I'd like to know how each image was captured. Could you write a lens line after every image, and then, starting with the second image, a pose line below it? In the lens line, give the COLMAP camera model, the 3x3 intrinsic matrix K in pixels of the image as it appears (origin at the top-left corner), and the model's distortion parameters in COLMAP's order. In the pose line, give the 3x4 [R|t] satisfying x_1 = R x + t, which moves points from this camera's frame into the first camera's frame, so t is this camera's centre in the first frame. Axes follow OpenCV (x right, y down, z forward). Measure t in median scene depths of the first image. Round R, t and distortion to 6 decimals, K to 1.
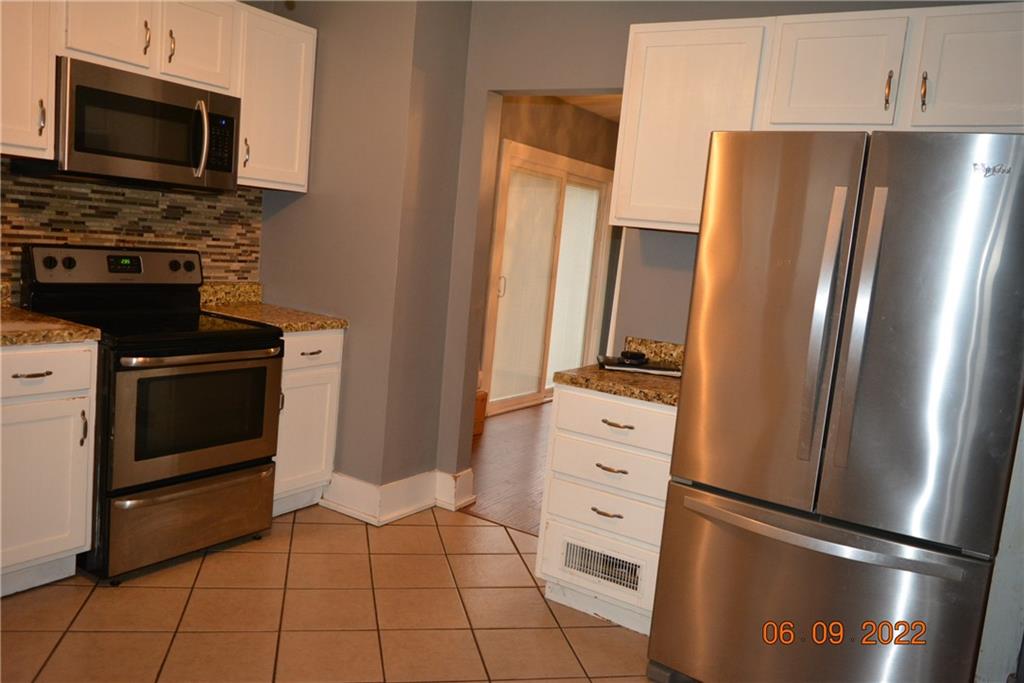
lens RADIAL K [[812.9, 0, 509.0], [0, 812.9, 339.6], [0, 0, 1]] dist [-0.016140, 0.011633]
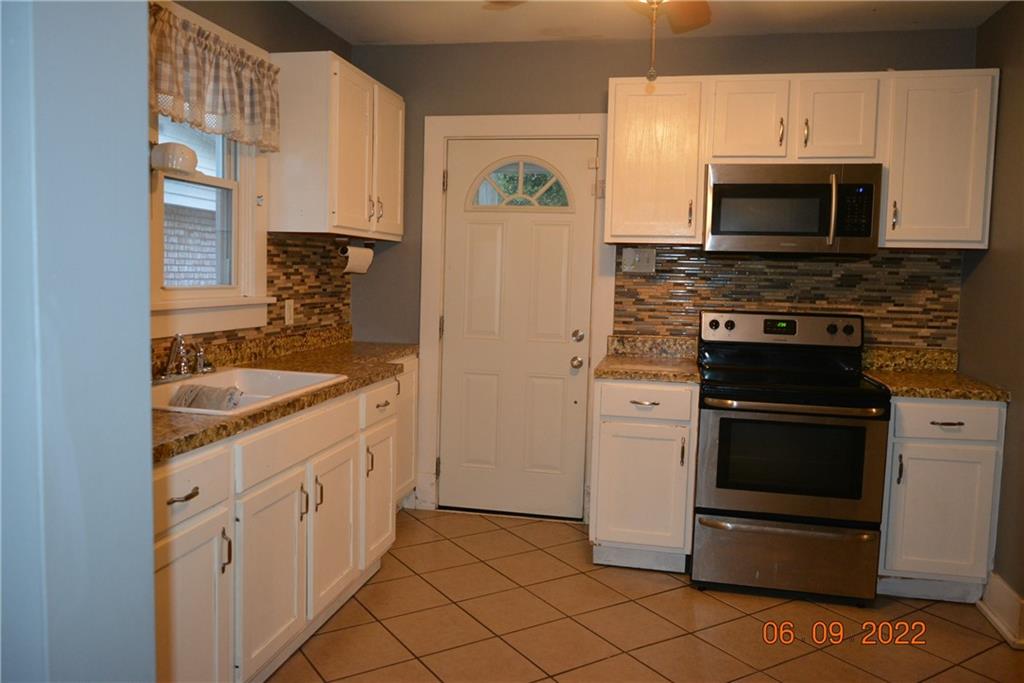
lens RADIAL K [[812.9, 0, 506.3], [0, 812.9, 337.4], [0, 0, 1]] dist [-0.016140, 0.011633]
pose [[0.335952, -0.009820, -0.941828, 0.445684], [-0.110596, 0.992617, -0.049799, 0.020586], [0.935363, 0.120893, 0.332386, 0.236844]]
